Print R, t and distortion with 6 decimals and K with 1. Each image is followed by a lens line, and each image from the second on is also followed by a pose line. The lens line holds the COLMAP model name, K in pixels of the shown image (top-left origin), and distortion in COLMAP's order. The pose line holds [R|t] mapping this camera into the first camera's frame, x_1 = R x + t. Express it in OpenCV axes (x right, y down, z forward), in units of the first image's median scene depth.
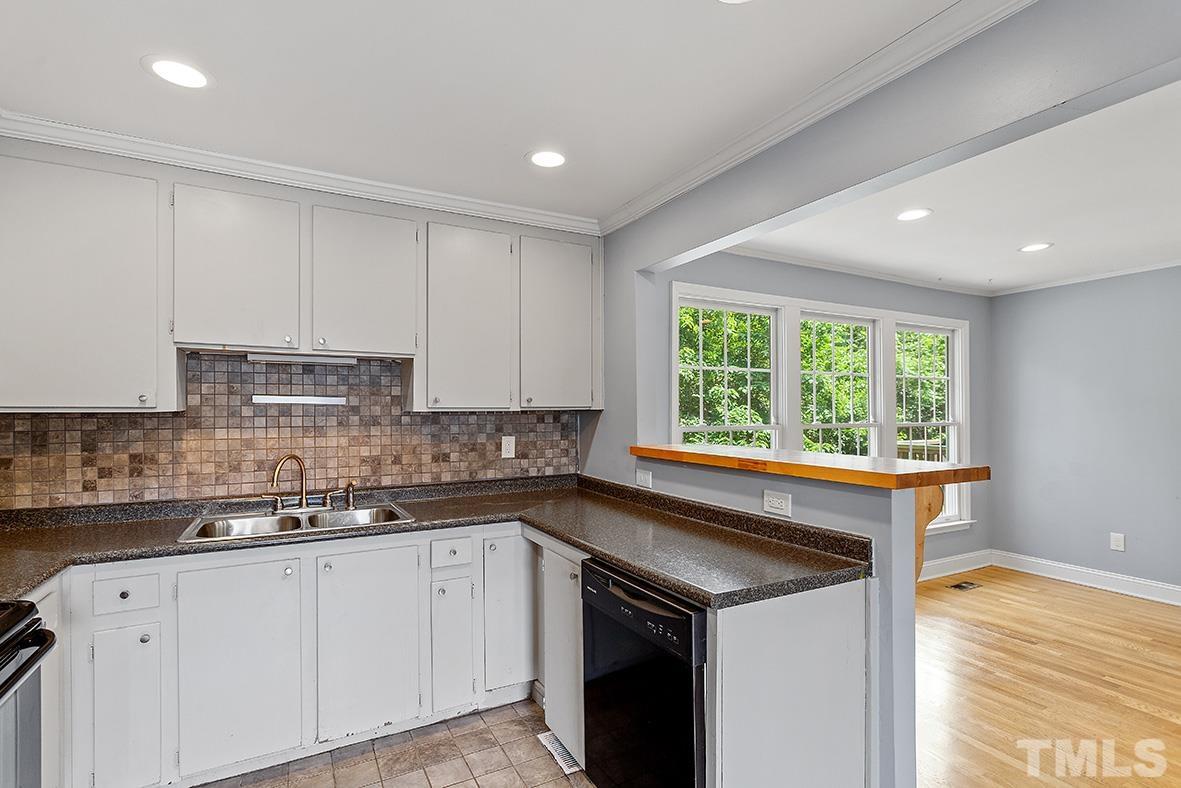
lens RADIAL K [[564.5, 0, 580.8], [0, 564.5, 409.2], [0, 0, 1]] dist [0.003661, -0.000027]
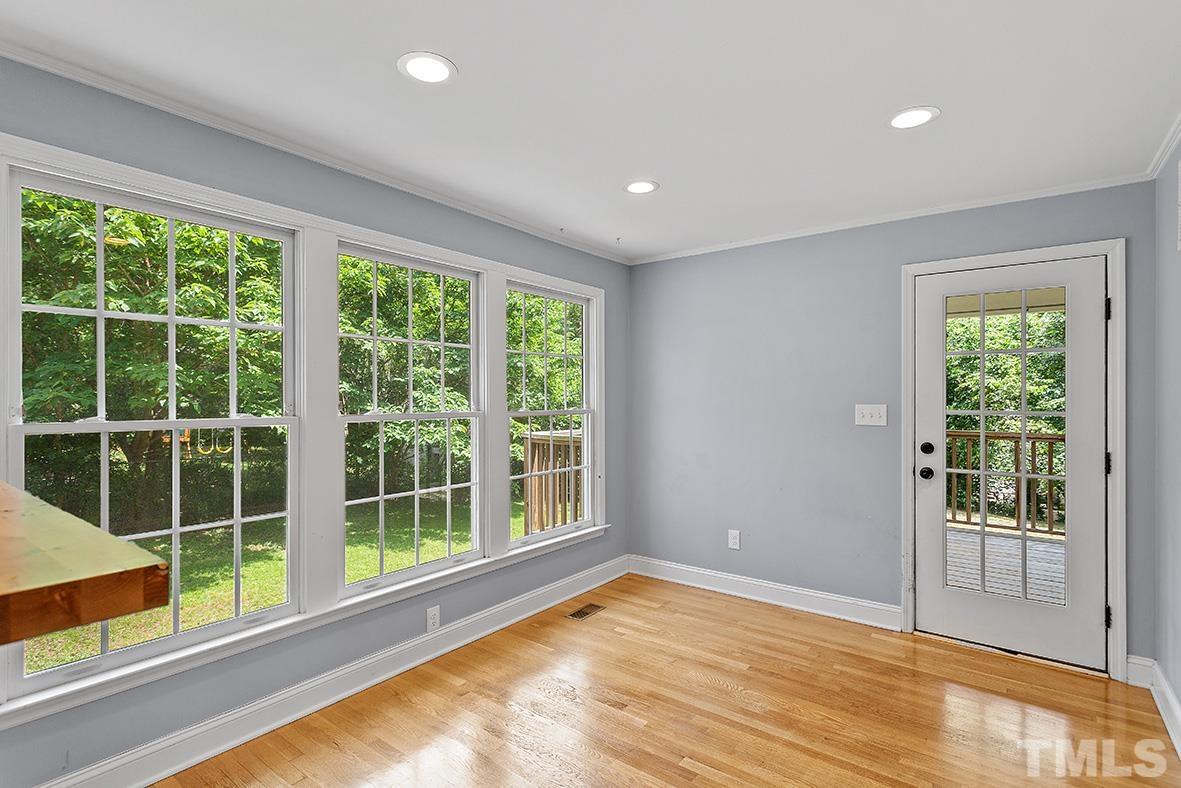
lens RADIAL K [[569.7, 0, 586.7], [0, 569.7, 401.3], [0, 0, 1]] dist [0.011494, 0.000820]
pose [[0.907927, -0.001808, 0.419124, 0.335732], [-0.002064, 0.999959, 0.008783, 0.003925], [-0.419122, -0.008839, 0.907887, 0.258224]]
